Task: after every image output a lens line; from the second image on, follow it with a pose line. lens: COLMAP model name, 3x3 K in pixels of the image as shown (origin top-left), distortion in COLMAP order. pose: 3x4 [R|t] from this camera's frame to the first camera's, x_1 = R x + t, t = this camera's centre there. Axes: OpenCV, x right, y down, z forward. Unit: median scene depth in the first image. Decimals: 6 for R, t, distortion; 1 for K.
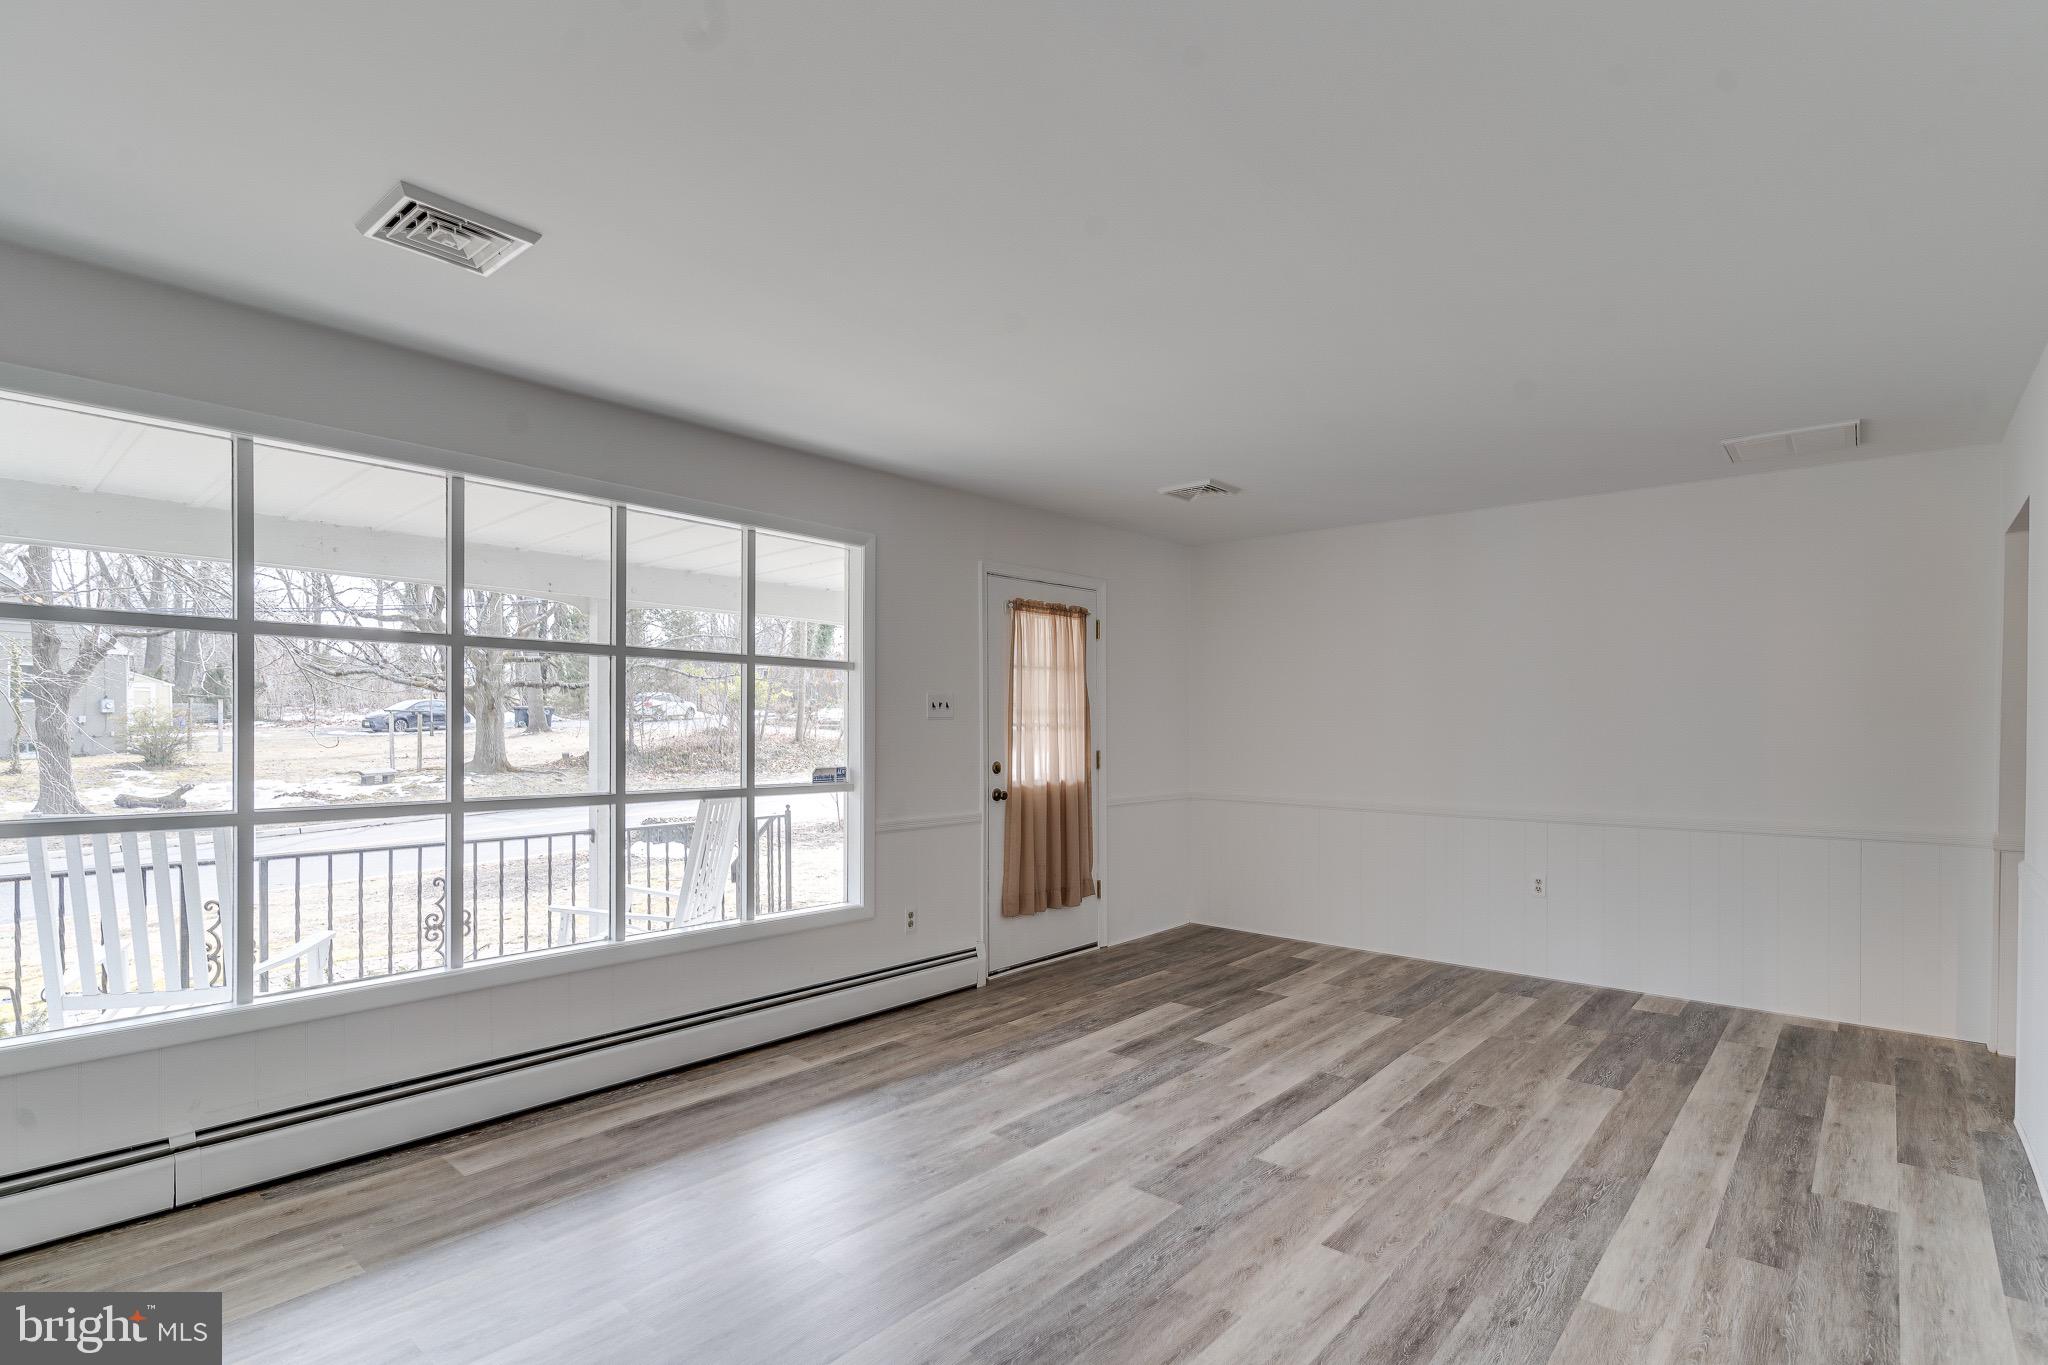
lens RADIAL K [[993.6, 0, 1024.9], [0, 993.6, 725.1], [0, 0, 1]] dist [-0.001849, -0.000946]
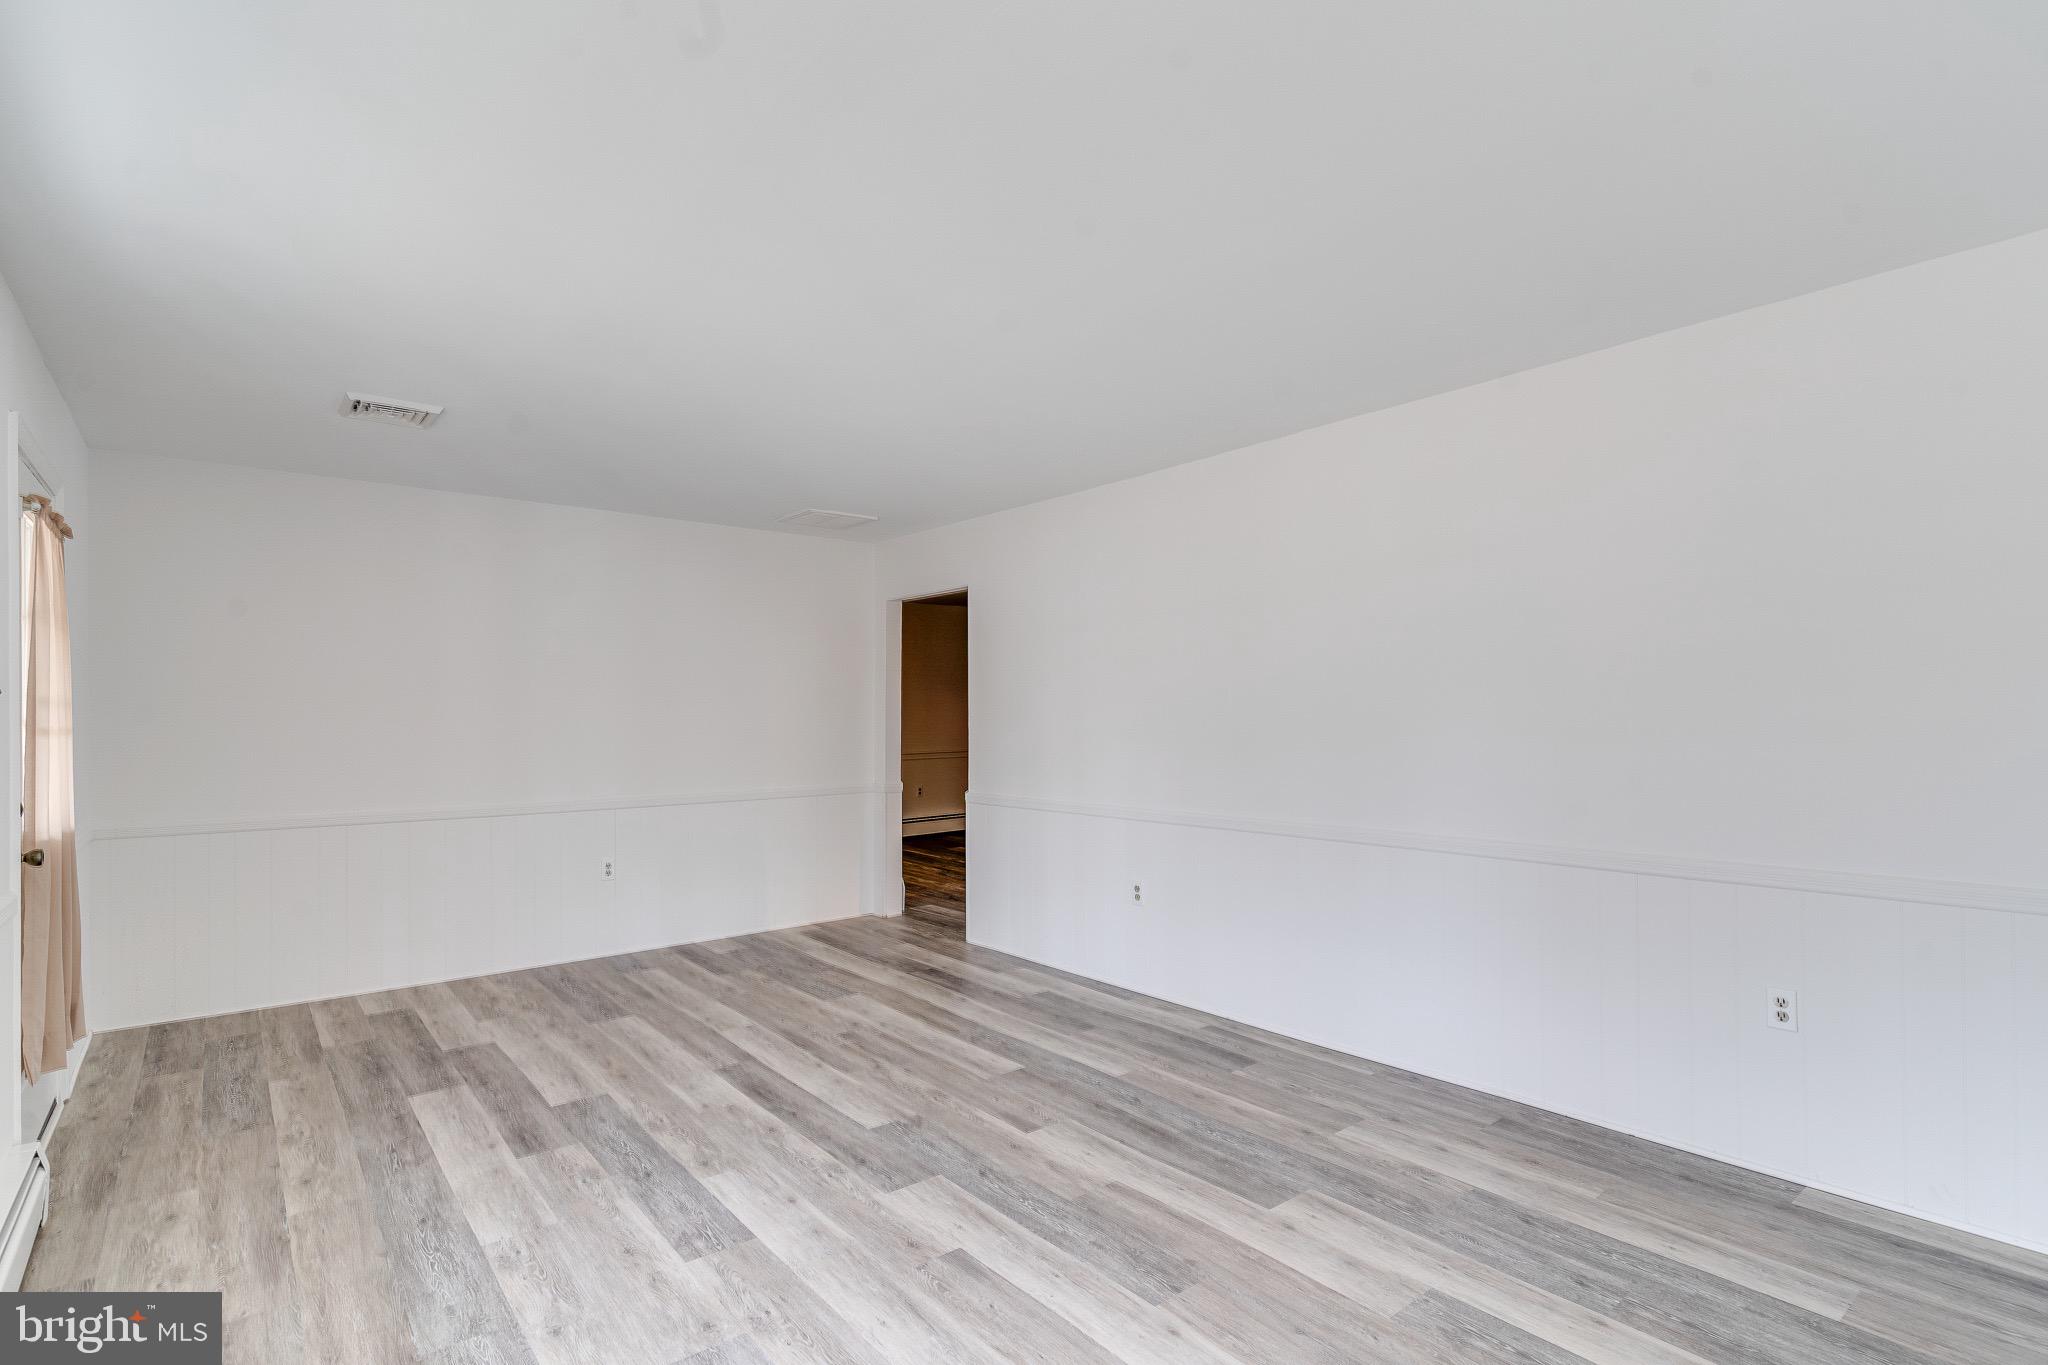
lens RADIAL K [[993.6, 0, 1023.5], [0, 993.6, 692.2], [0, 0, 1]] dist [-0.001849, -0.000946]
pose [[0.175072, 0.015923, 0.984427, -0.609615], [0.009187, 0.999799, -0.017805, -0.005356], [-0.984513, 0.012161, 0.174890, 0.505205]]
